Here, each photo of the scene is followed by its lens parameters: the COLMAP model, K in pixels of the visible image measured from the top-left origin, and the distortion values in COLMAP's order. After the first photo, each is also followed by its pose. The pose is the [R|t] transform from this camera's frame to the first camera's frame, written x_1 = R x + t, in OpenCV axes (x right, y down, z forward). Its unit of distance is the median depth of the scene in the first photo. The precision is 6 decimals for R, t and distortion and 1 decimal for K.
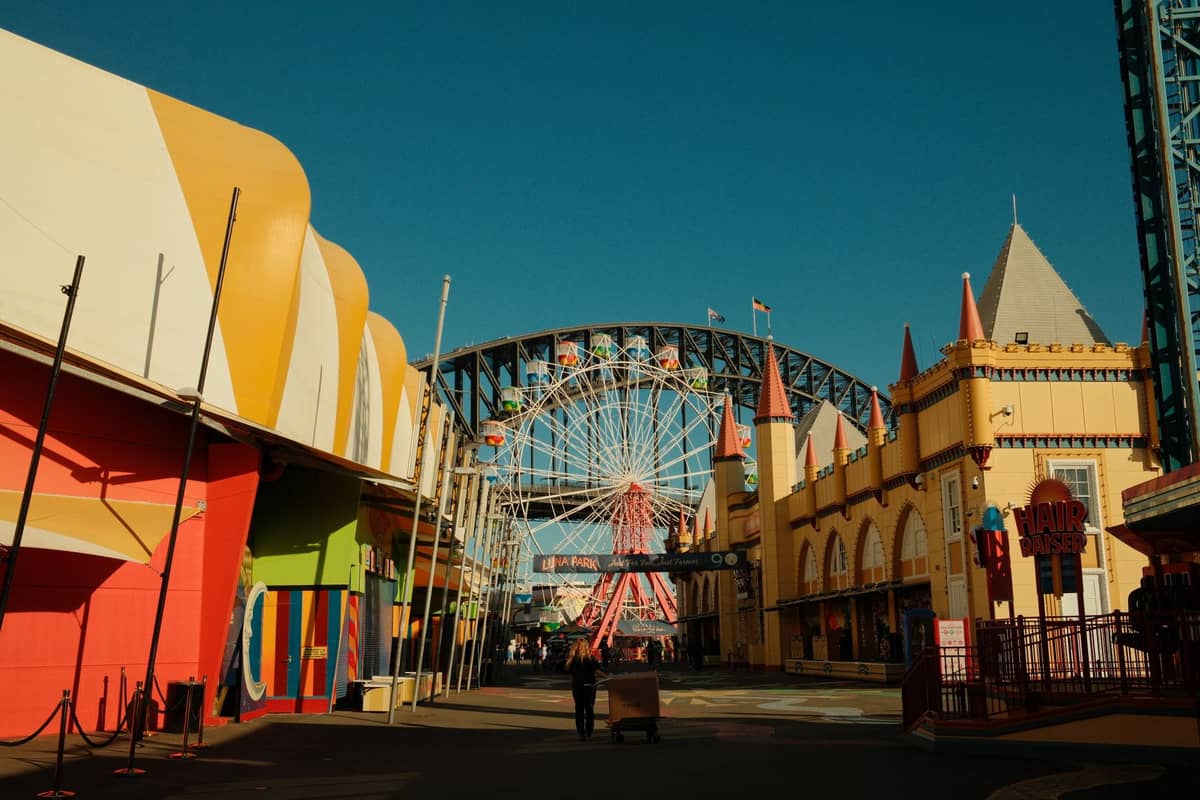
lens RADIAL K [[1169.5, 0, 600.0], [0, 1169.5, 400.0], [0, 0, 1]] dist [-0.021497, 0.013041]
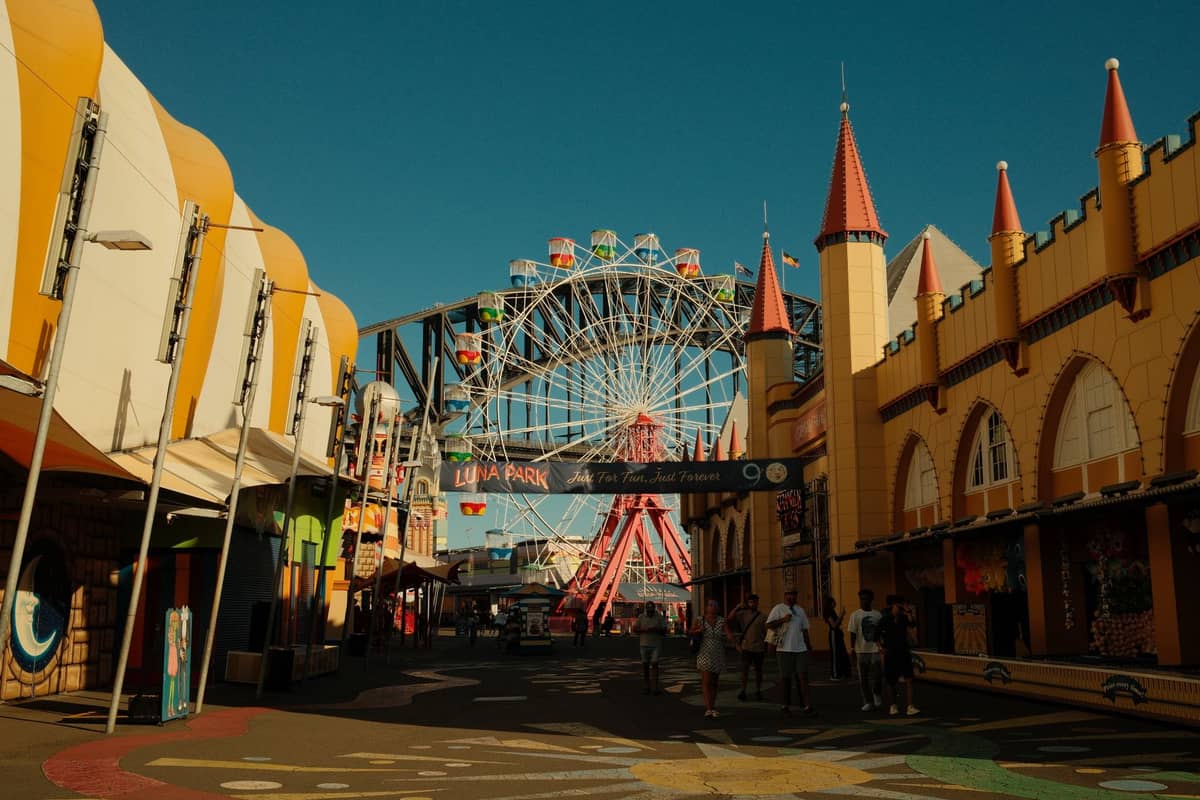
lens RADIAL K [[1169.5, 0, 600.0], [0, 1169.5, 400.0], [0, 0, 1]] dist [-0.021497, 0.013041]
pose [[0.999724, 0.010794, -0.020846, 0.023720], [-0.010221, 0.999573, 0.027383, 0.056568], [0.021133, -0.027162, 0.999408, 0.275669]]
